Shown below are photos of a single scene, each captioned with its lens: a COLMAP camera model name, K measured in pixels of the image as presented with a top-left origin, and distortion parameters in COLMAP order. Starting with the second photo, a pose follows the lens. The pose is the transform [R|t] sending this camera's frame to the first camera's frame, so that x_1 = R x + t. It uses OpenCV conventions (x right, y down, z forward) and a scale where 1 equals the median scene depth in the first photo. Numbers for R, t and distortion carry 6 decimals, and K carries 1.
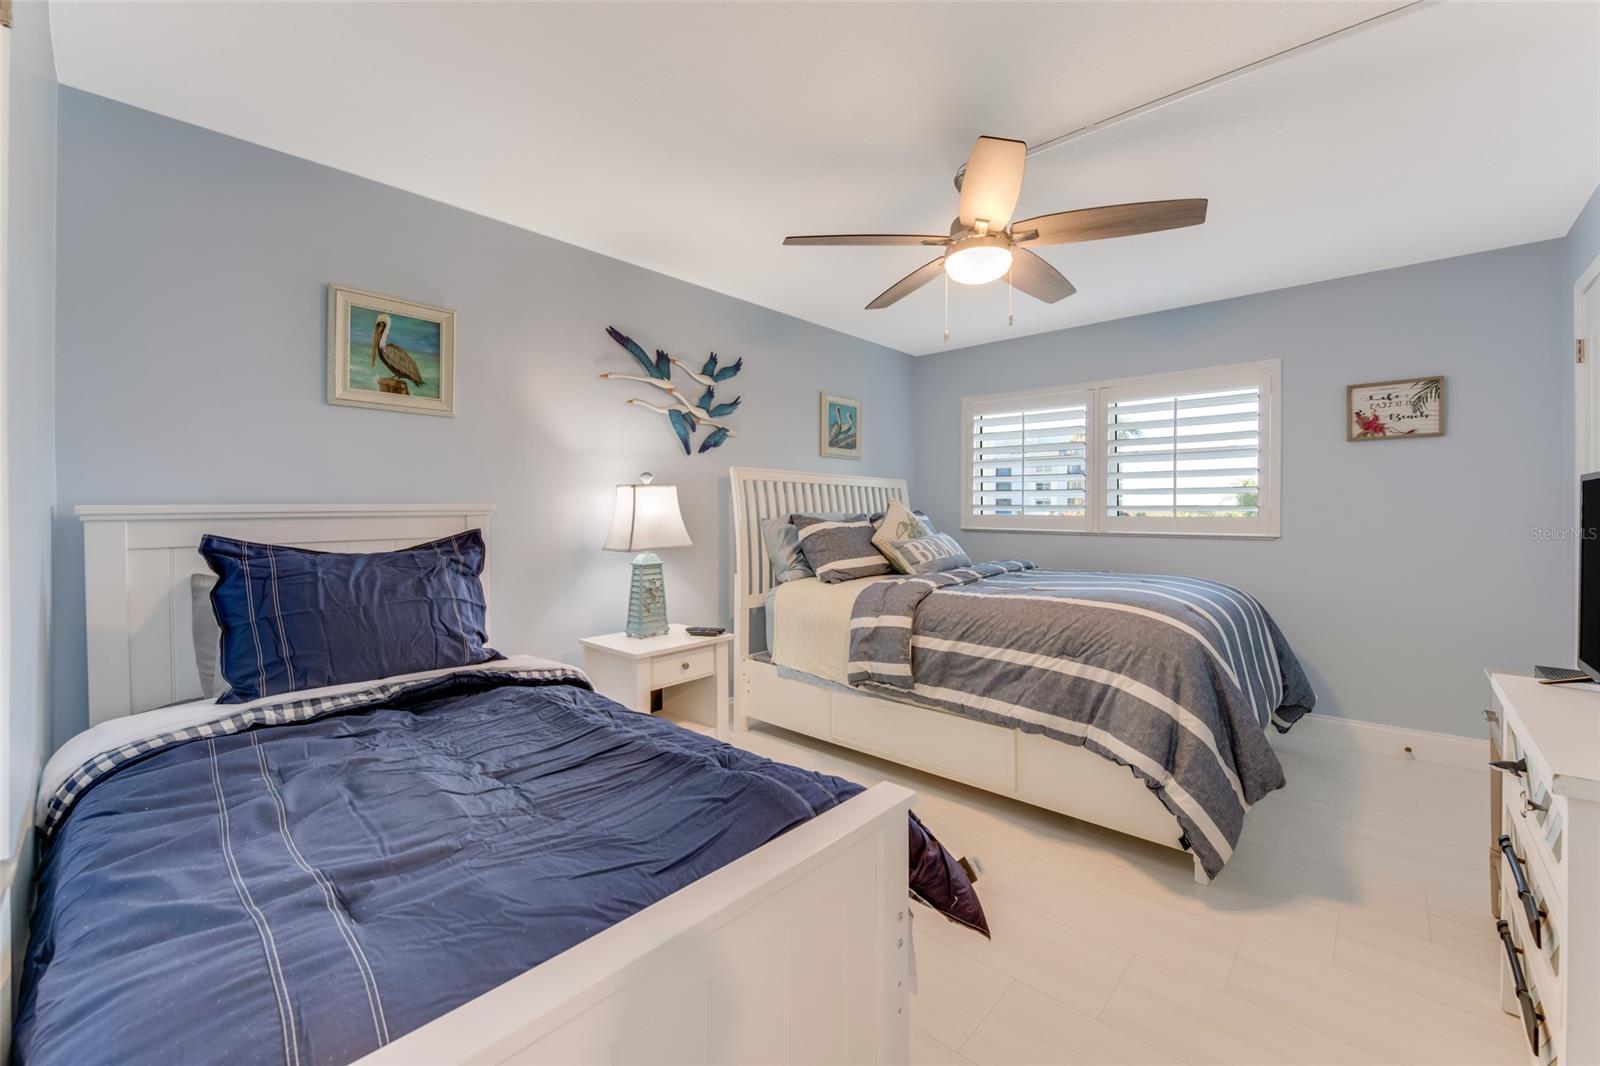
lens RADIAL K [[650.7, 0, 799.1], [0, 650.7, 519.2], [0, 0, 1]] dist [0.000235, -0.004181]
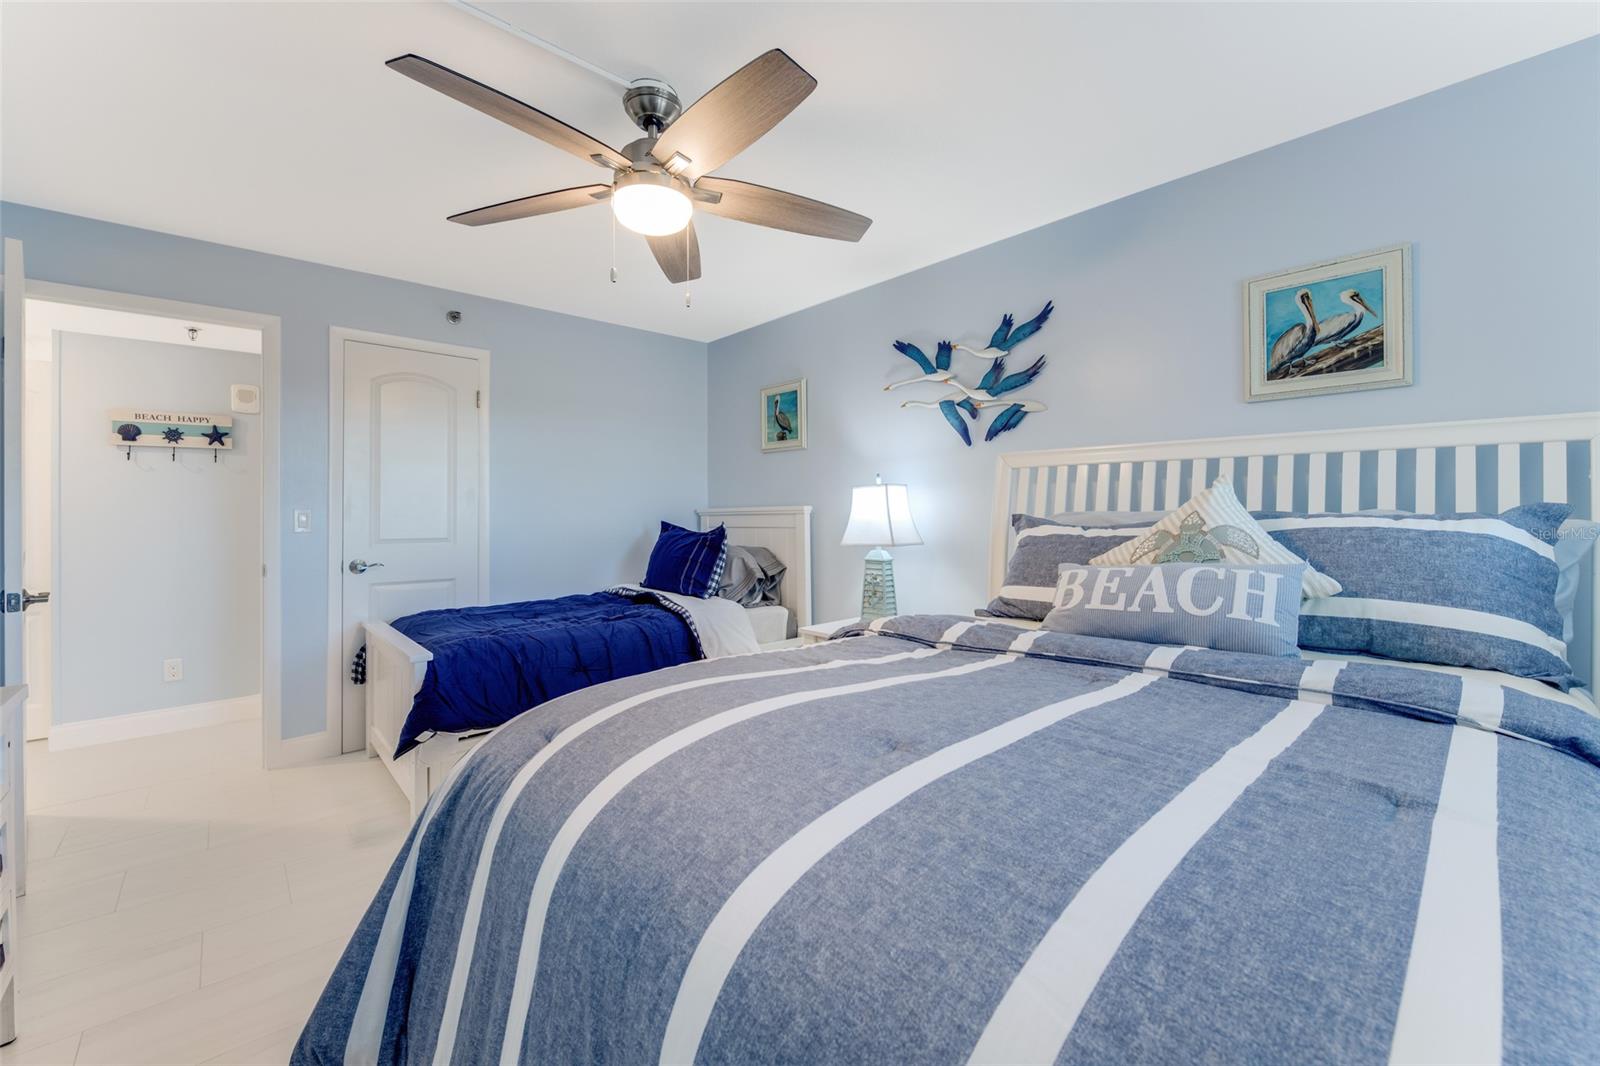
lens RADIAL K [[650.7, 0, 799.8], [0, 650.7, 520.3], [0, 0, 1]] dist [0.000235, -0.004181]
pose [[-0.092667, 0.011031, -0.995636, 0.730106], [-0.006404, 0.999911, 0.011675, -0.005661], [0.995677, 0.007458, -0.092588, 0.840875]]
